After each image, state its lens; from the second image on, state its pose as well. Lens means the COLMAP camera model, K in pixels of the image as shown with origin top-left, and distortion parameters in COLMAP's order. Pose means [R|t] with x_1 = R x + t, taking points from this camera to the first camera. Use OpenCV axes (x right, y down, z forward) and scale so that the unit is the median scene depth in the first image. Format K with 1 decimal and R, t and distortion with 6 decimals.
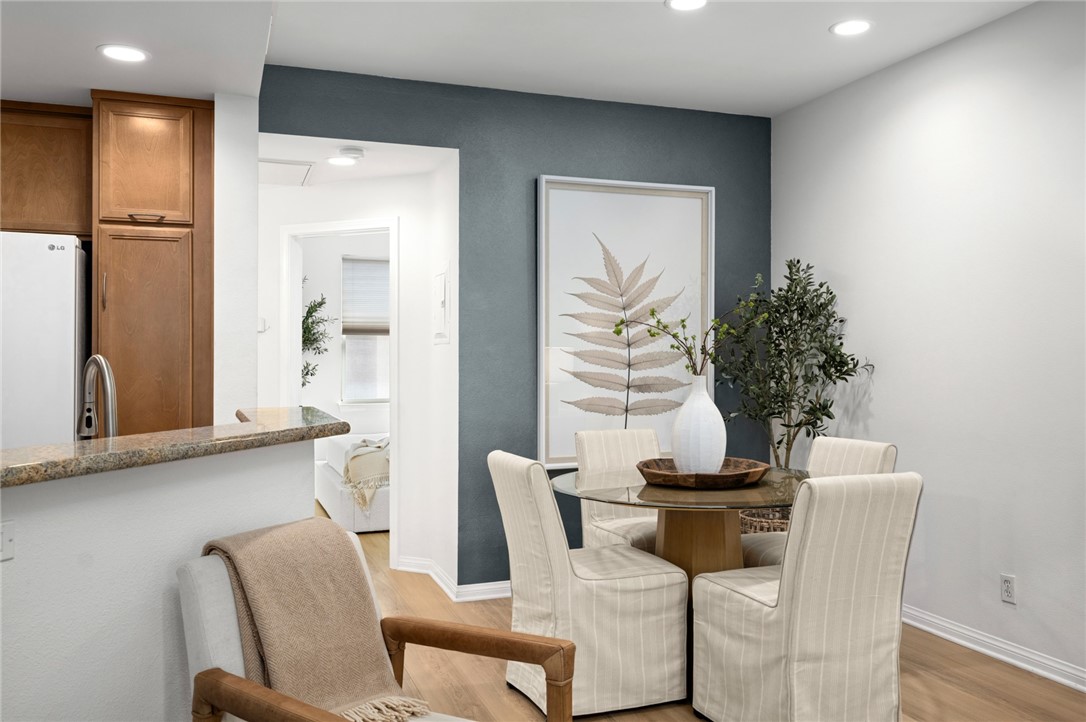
lens RADIAL K [[881.2, 0, 541.3], [0, 881.2, 357.2], [0, 0, 1]] dist [-0.000835, 0.001970]
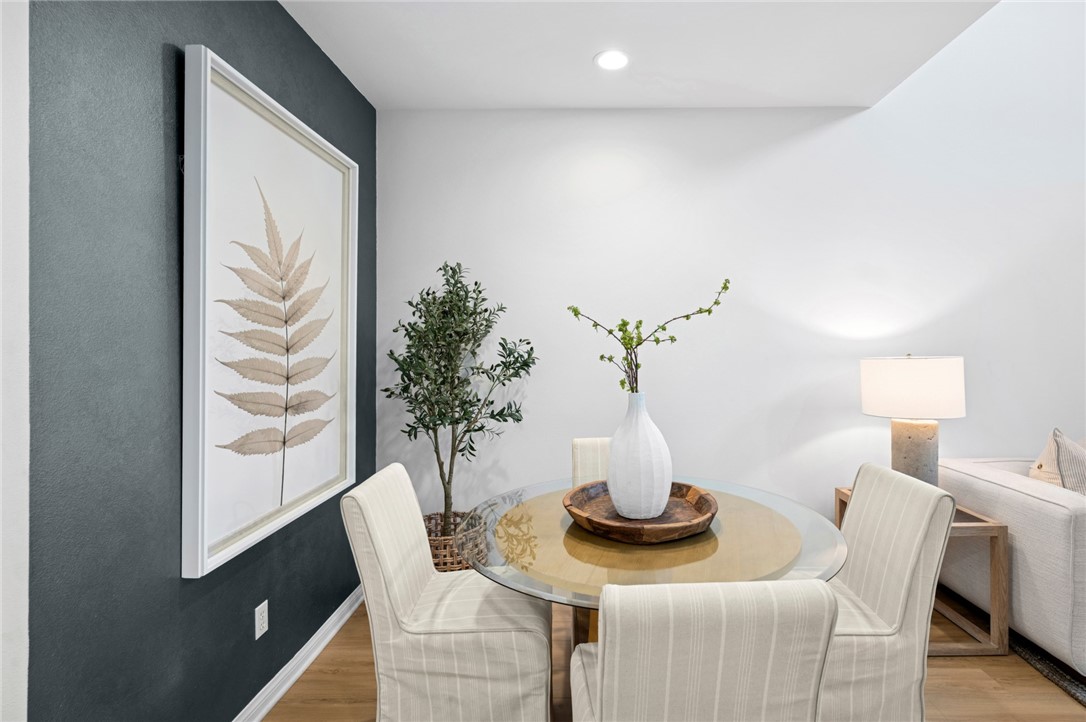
lens RADIAL K [[538.7, 0, 580.8], [0, 538.7, 348.2], [0, 0, 1]] dist [0.000461, 0.000127]
pose [[0.349858, -0.006650, 0.936779, -0.243653], [0.002617, 0.999978, 0.006122, -0.018479], [-0.936799, 0.000310, 0.349868, 0.680380]]
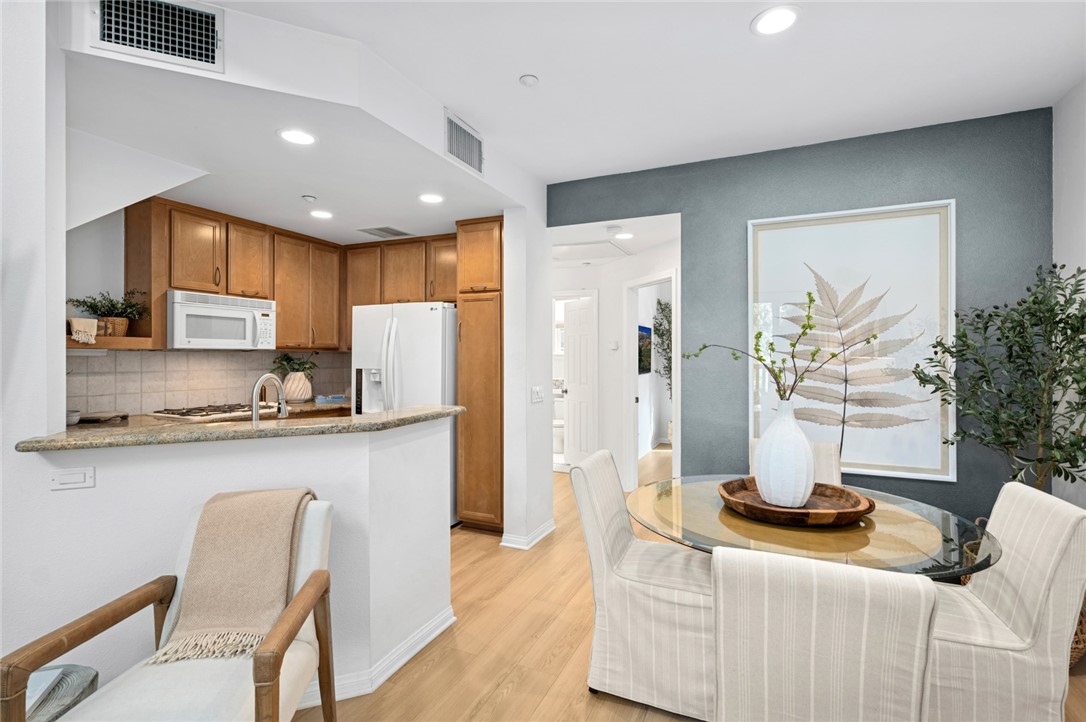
lens RADIAL K [[502.2, 0, 542.3], [0, 502.2, 354.3], [0, 0, 1]] dist [-0.001850, -0.000035]
pose [[0.703993, 0.002057, -0.710204, 0.298764], [-0.005980, 0.999978, -0.003031, -0.020543], [0.710182, 0.006380, 0.703990, 0.325893]]
